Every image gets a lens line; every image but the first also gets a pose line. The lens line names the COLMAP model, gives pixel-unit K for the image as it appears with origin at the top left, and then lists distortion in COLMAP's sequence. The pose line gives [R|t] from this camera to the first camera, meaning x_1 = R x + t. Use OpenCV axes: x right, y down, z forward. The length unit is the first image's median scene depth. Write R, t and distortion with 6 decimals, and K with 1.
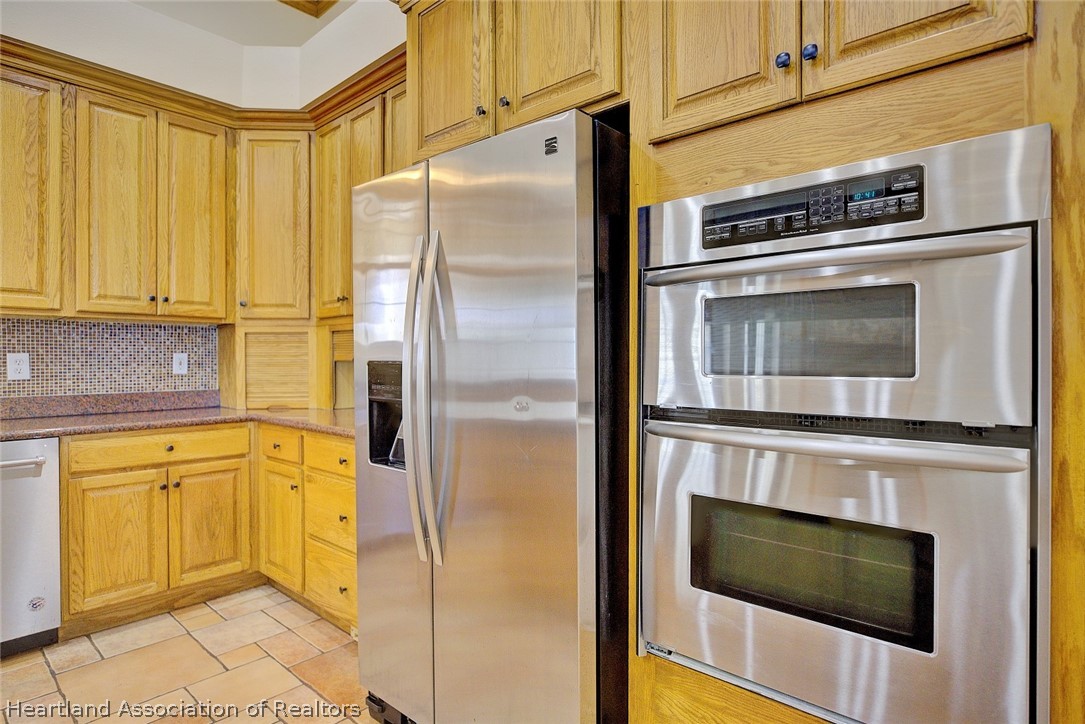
lens RADIAL K [[592.2, 0, 533.5], [0, 592.2, 360.0], [0, 0, 1]] dist [-0.004195, -0.001329]
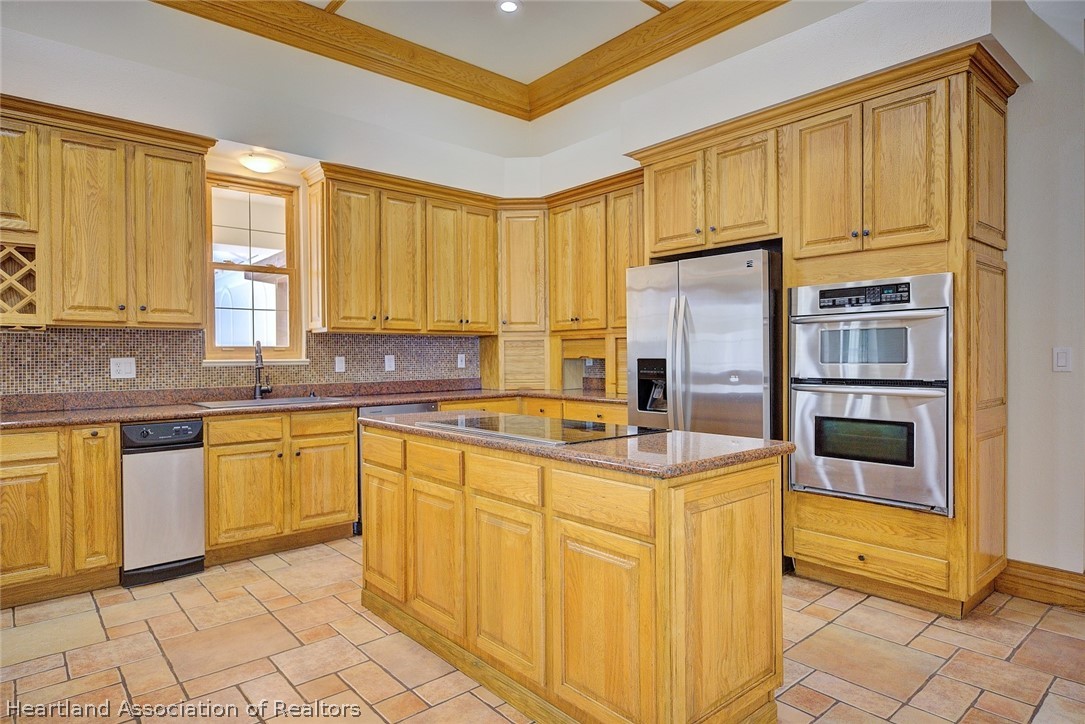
lens RADIAL K [[612.1, 0, 540.2], [0, 612.1, 360.4], [0, 0, 1]] dist [0.004261, 0.001255]
pose [[0.992953, -0.005974, -0.118360, -0.235204], [0.006764, 0.999957, 0.006280, -0.004478], [0.118317, -0.007037, 0.992951, -0.687214]]
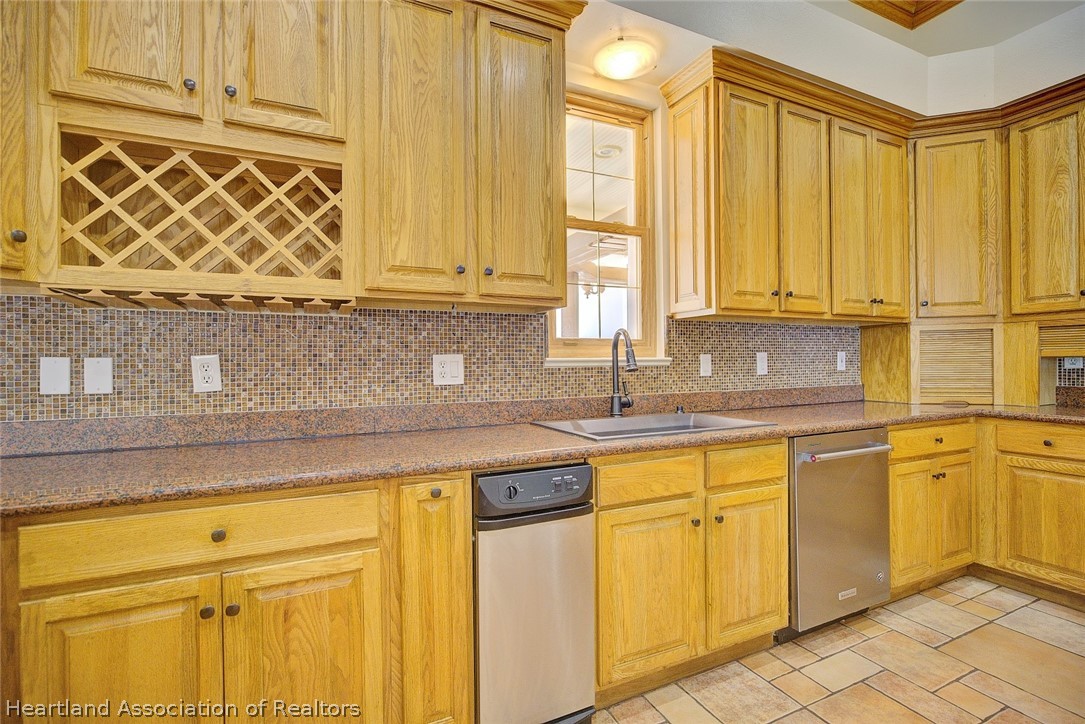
lens RADIAL K [[509.9, 0, 552.7], [0, 509.9, 361.1], [0, 0, 1]] dist [-0.001493, 0.000929]
pose [[0.924669, -0.004993, -0.380740, -0.866030], [0.006066, 0.999980, 0.001616, 0.002018], [0.380724, -0.003804, 0.924681, -0.101713]]
